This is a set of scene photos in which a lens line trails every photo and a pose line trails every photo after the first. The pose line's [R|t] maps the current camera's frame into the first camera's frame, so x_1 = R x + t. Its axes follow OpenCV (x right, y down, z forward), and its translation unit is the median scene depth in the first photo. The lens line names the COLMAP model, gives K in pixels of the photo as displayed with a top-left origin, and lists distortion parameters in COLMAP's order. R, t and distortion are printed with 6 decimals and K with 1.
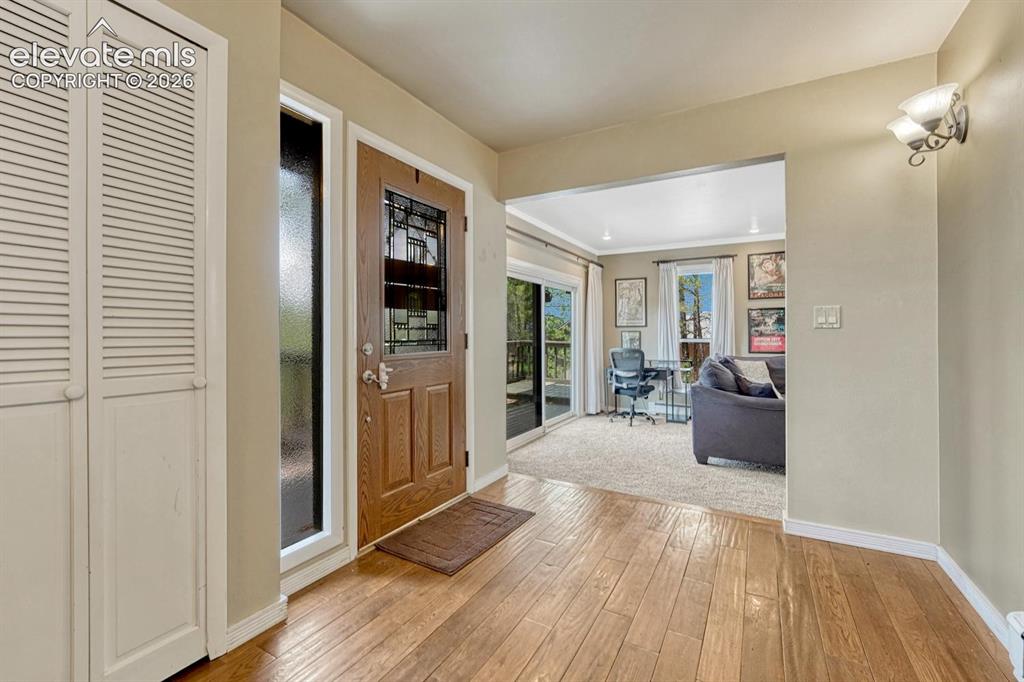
lens RADIAL K [[430.1, 0, 514.0], [0, 430.1, 330.9], [0, 0, 1]] dist [-0.008315, 0.000059]
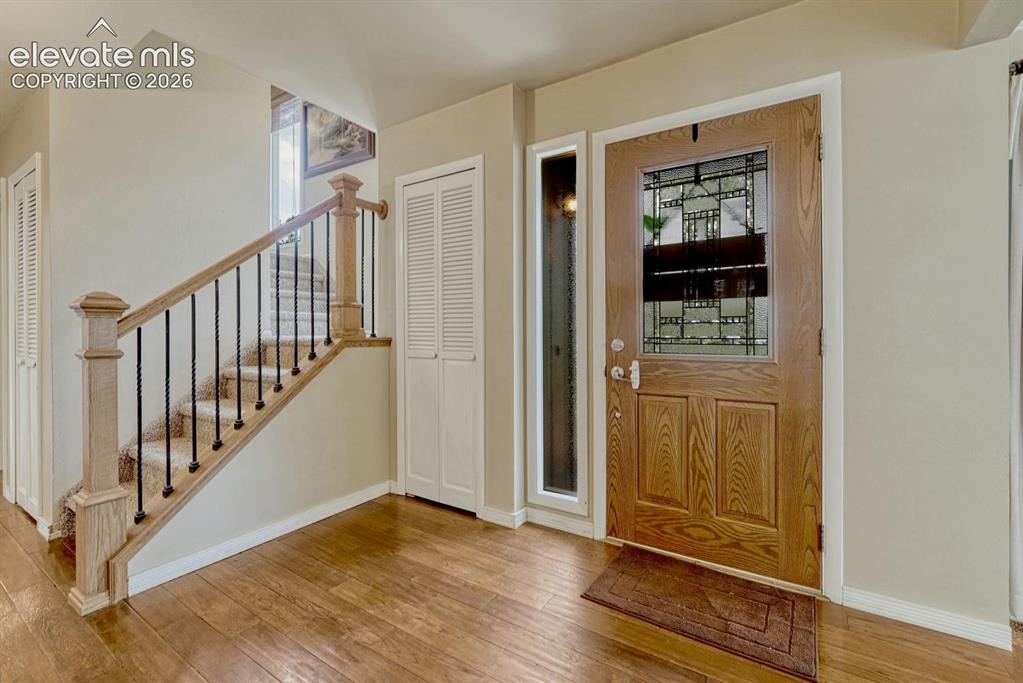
lens RADIAL K [[429.6, 0, 501.0], [0, 429.6, 330.5], [0, 0, 1]] dist [-0.008315, 0.000059]
pose [[-0.043896, 0.005375, -0.999022, 0.619267], [0.007618, 0.999958, 0.005045, 0.000785], [0.999007, -0.007389, -0.043935, 0.705904]]
